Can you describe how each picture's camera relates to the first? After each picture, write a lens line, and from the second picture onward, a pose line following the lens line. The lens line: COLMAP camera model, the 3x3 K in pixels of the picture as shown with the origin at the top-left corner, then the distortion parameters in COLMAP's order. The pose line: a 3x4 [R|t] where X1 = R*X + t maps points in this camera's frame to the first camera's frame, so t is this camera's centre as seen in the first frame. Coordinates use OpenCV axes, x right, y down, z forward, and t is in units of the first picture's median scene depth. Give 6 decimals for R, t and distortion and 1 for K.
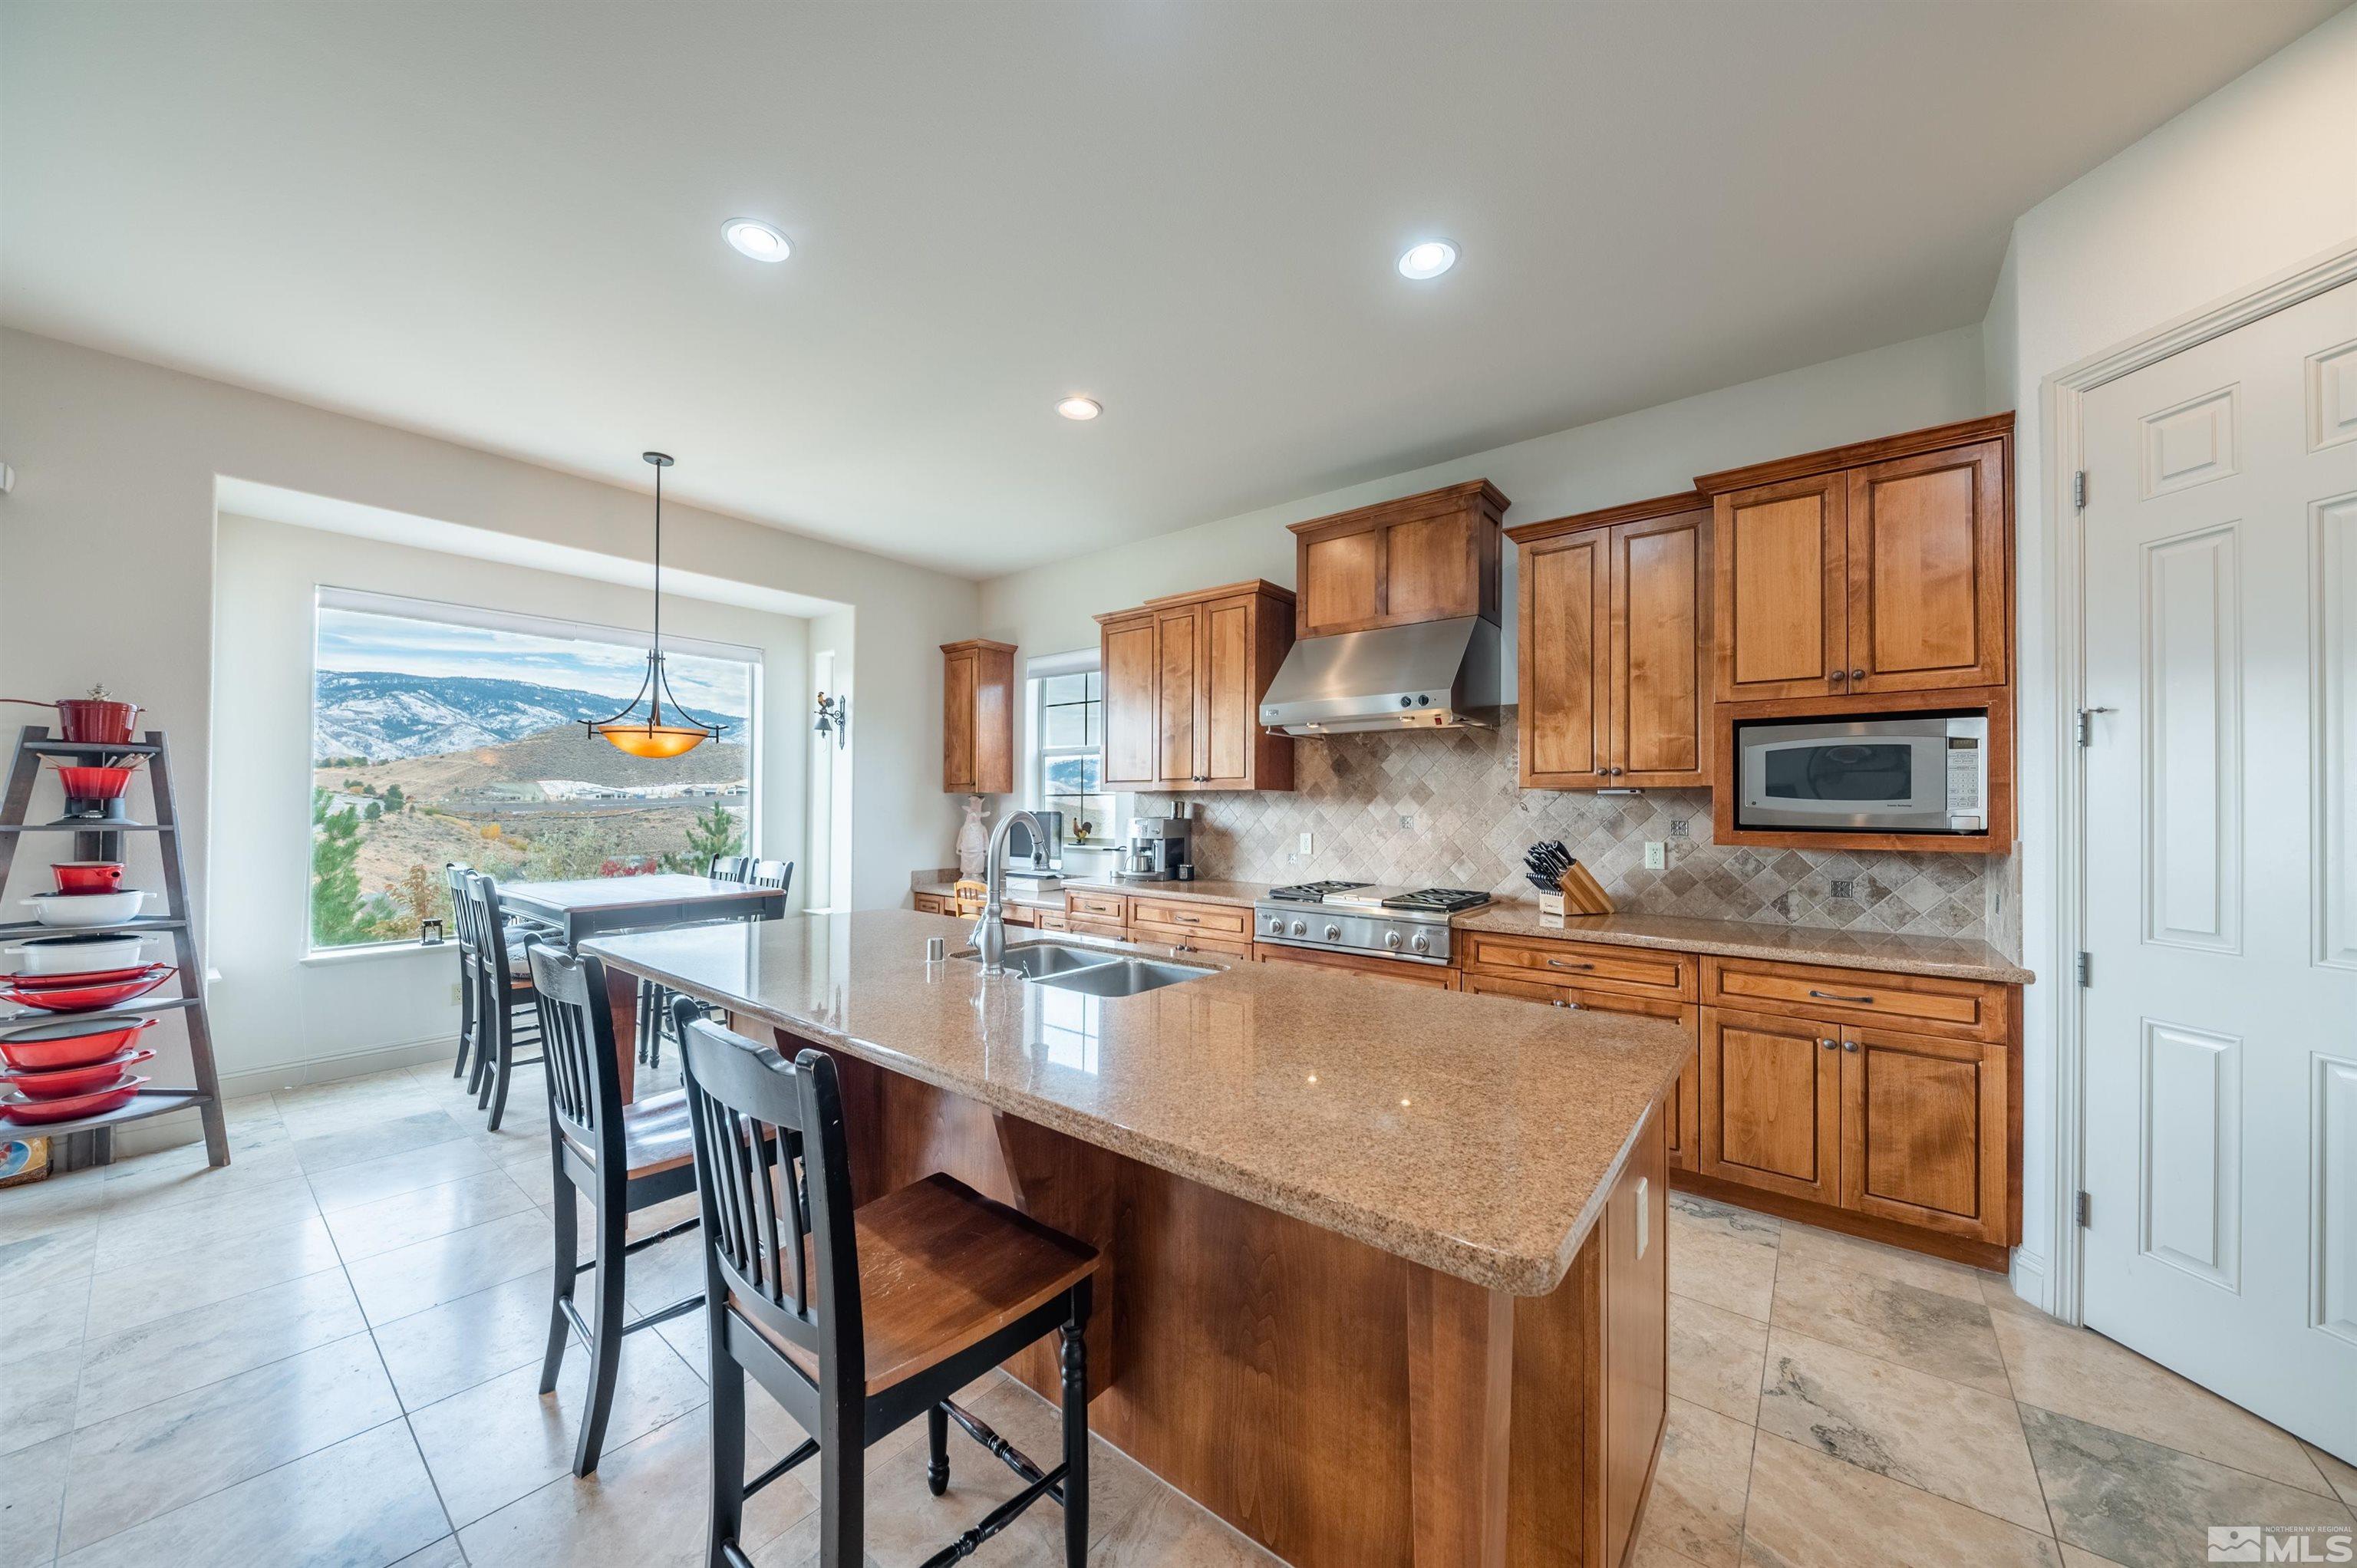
lens RADIAL K [[824.3, 0, 1181.1], [0, 824.3, 789.4], [0, 0, 1]] dist [-0.001326, -0.000997]
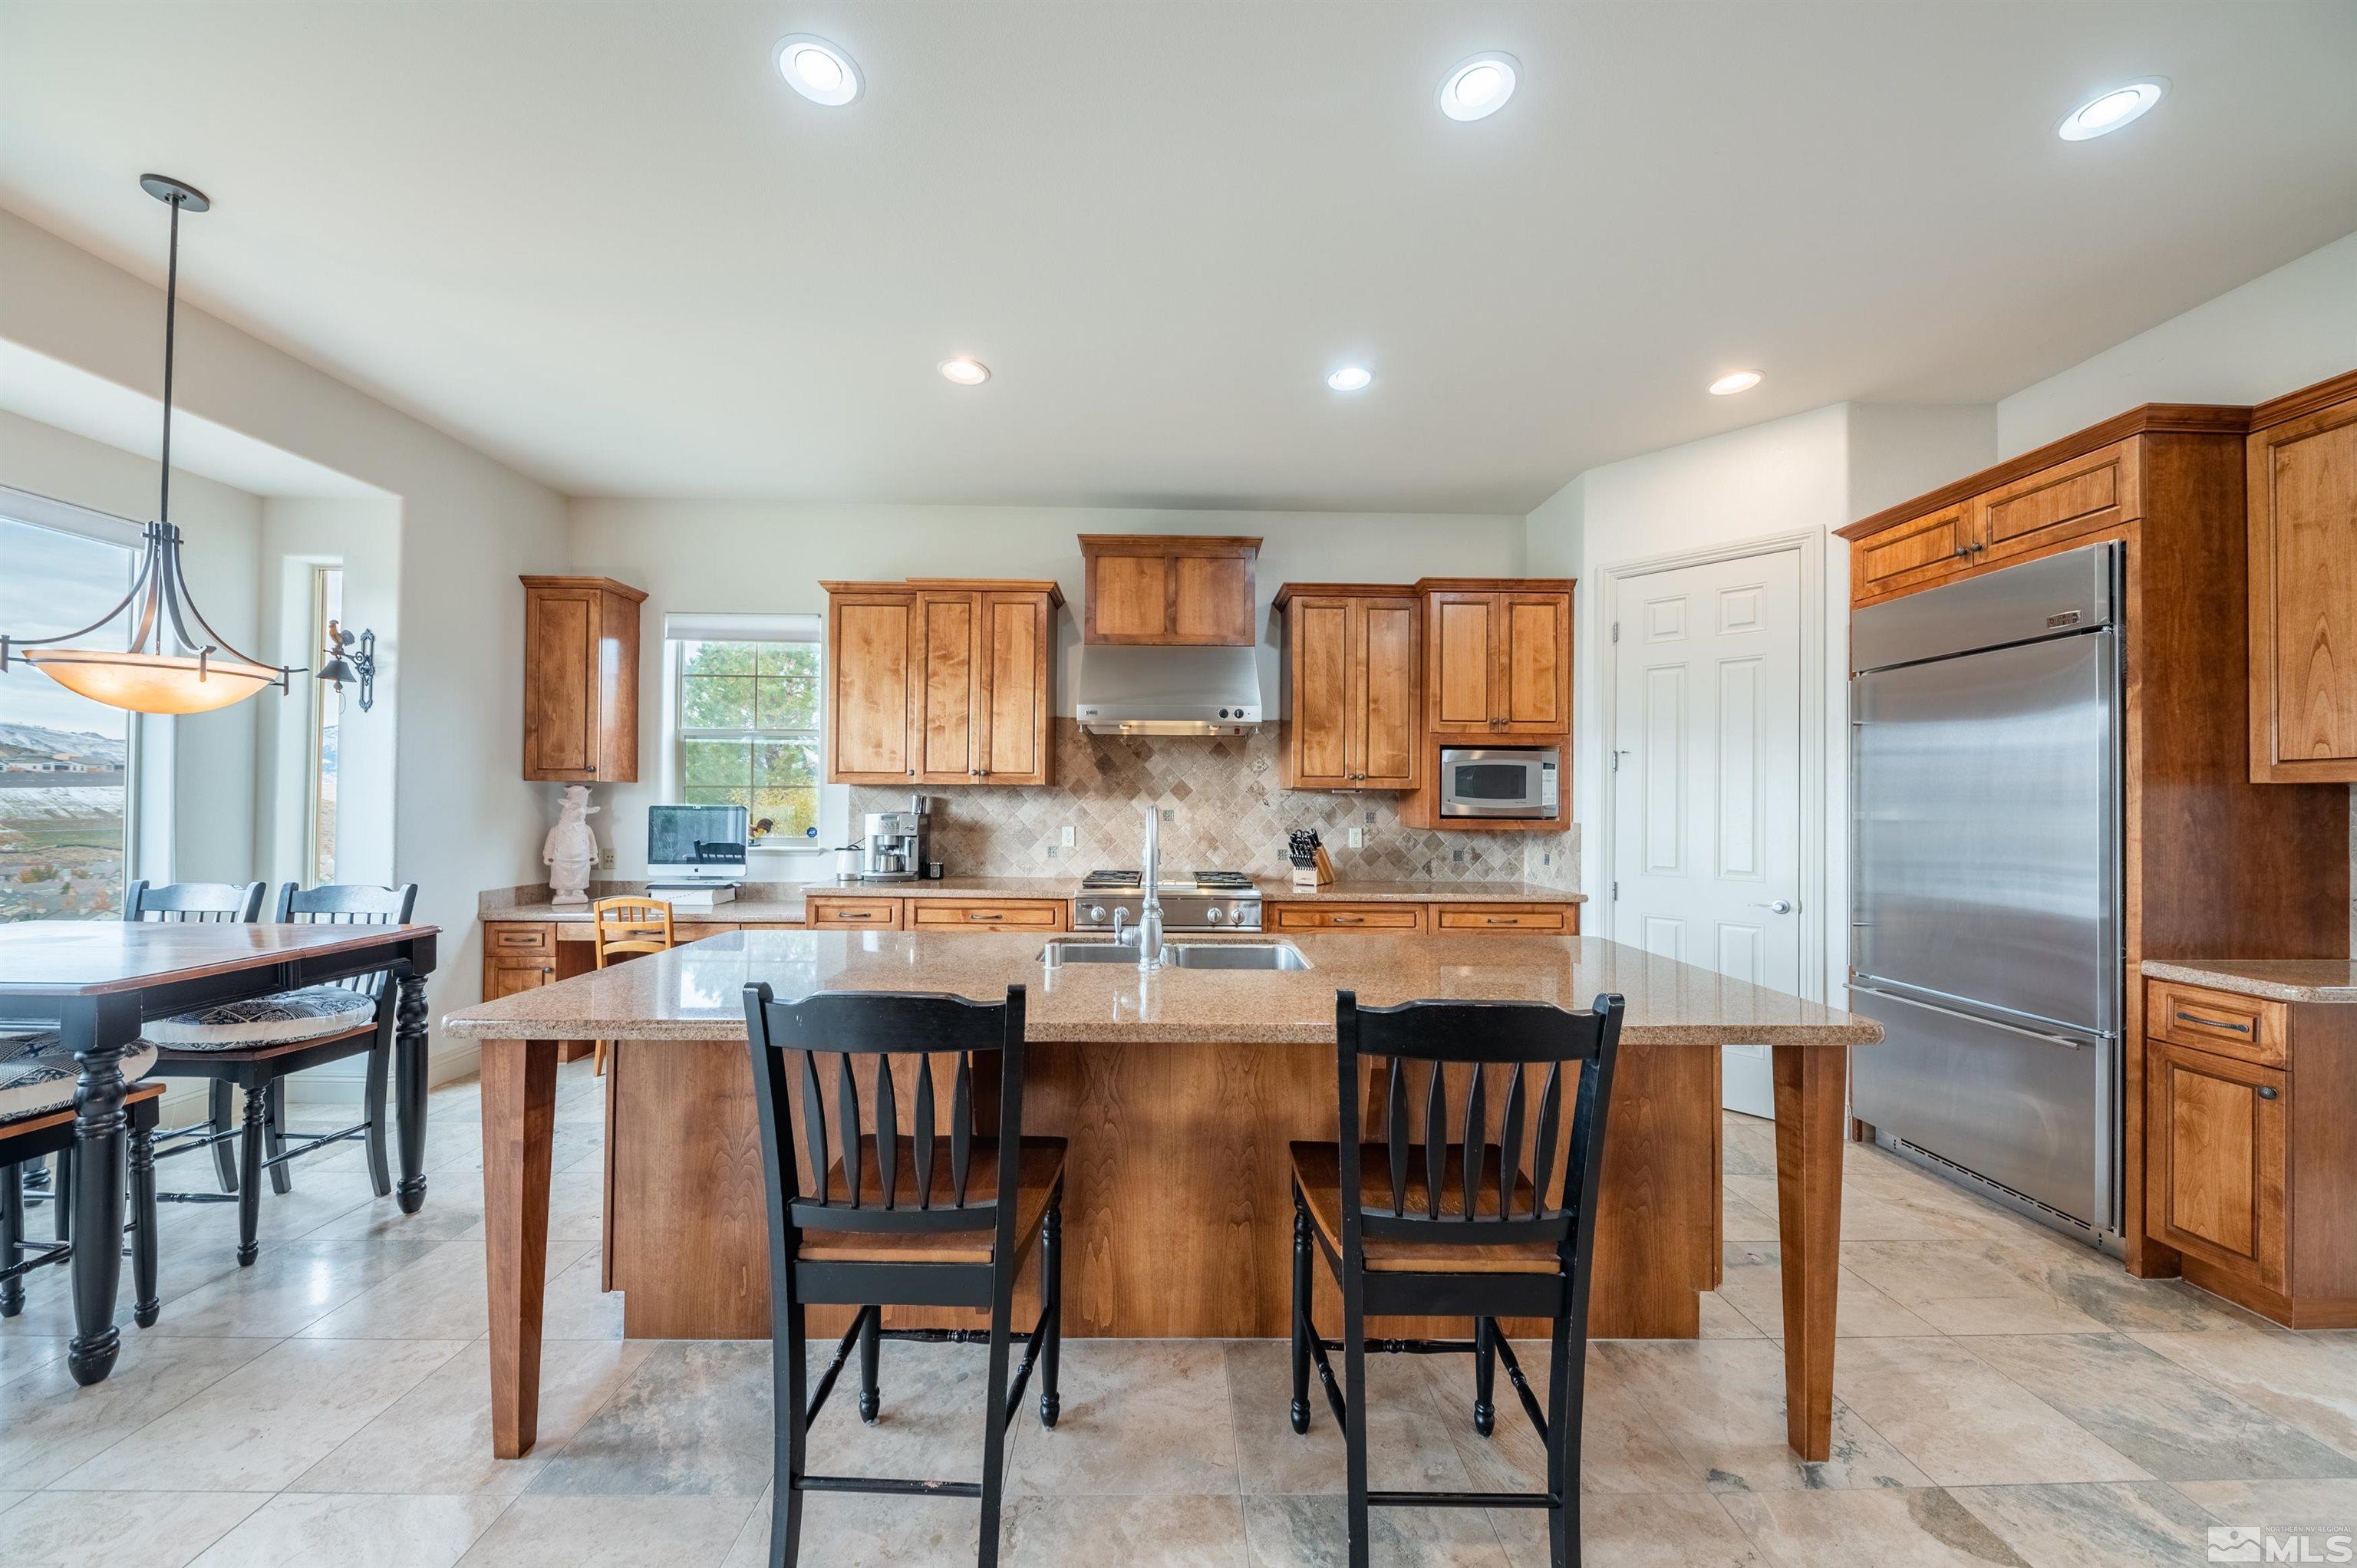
lens RADIAL K [[824.3, 0, 1194.4], [0, 824.3, 788.1], [0, 0, 1]] dist [-0.001326, -0.000997]
pose [[0.764538, 0.011602, 0.644474, -0.478556], [-0.017028, 0.999853, 0.002200, -0.001193], [-0.644354, -0.012656, 0.764623, 0.108414]]
